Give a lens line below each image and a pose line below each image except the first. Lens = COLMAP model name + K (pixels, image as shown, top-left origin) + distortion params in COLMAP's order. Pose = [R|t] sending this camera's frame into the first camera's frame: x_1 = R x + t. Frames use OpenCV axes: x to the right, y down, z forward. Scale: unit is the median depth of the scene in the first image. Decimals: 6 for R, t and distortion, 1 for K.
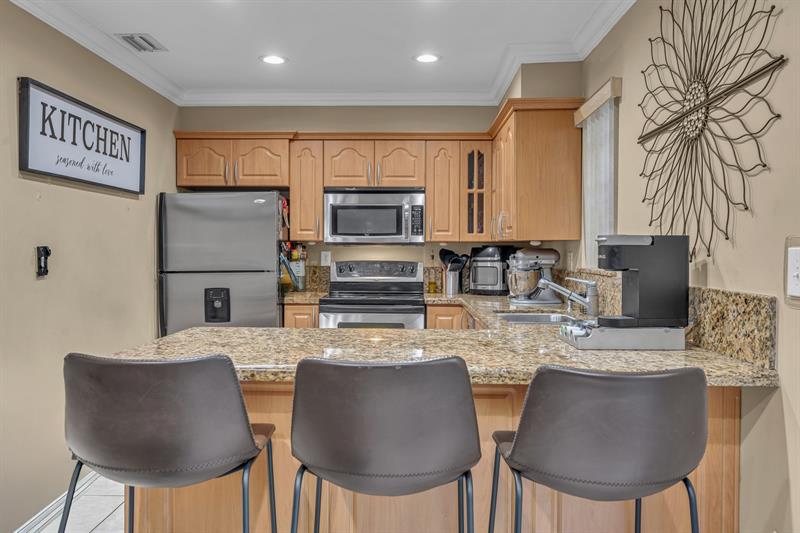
lens RADIAL K [[663.7, 0, 400.0], [0, 663.7, 266.5], [0, 0, 1]] dist [0.000039, 0.000751]
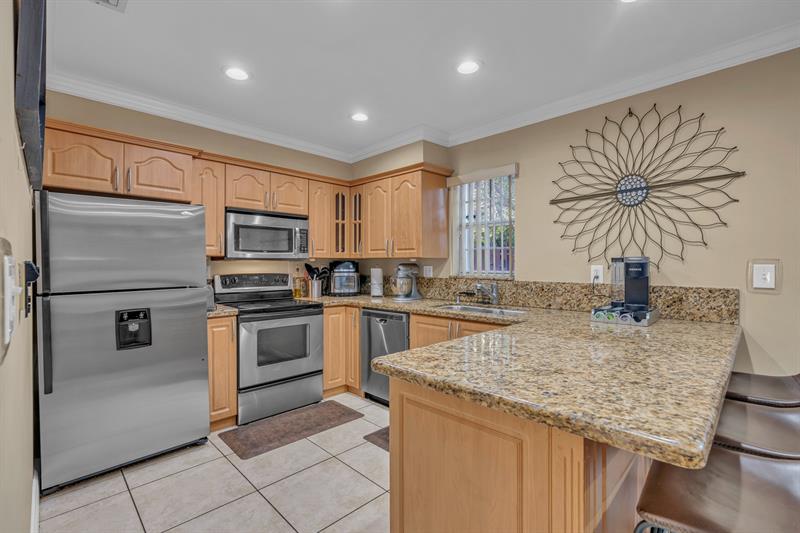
lens RADIAL K [[373.2, 0, 397.4], [0, 373.2, 263.8], [0, 0, 1]] dist [-0.002478, 0.000138]
pose [[0.670521, -0.001164, 0.741889, -0.382240], [0.017862, 0.999734, -0.014575, -0.012617], [-0.741675, 0.023024, 0.670364, 0.389307]]
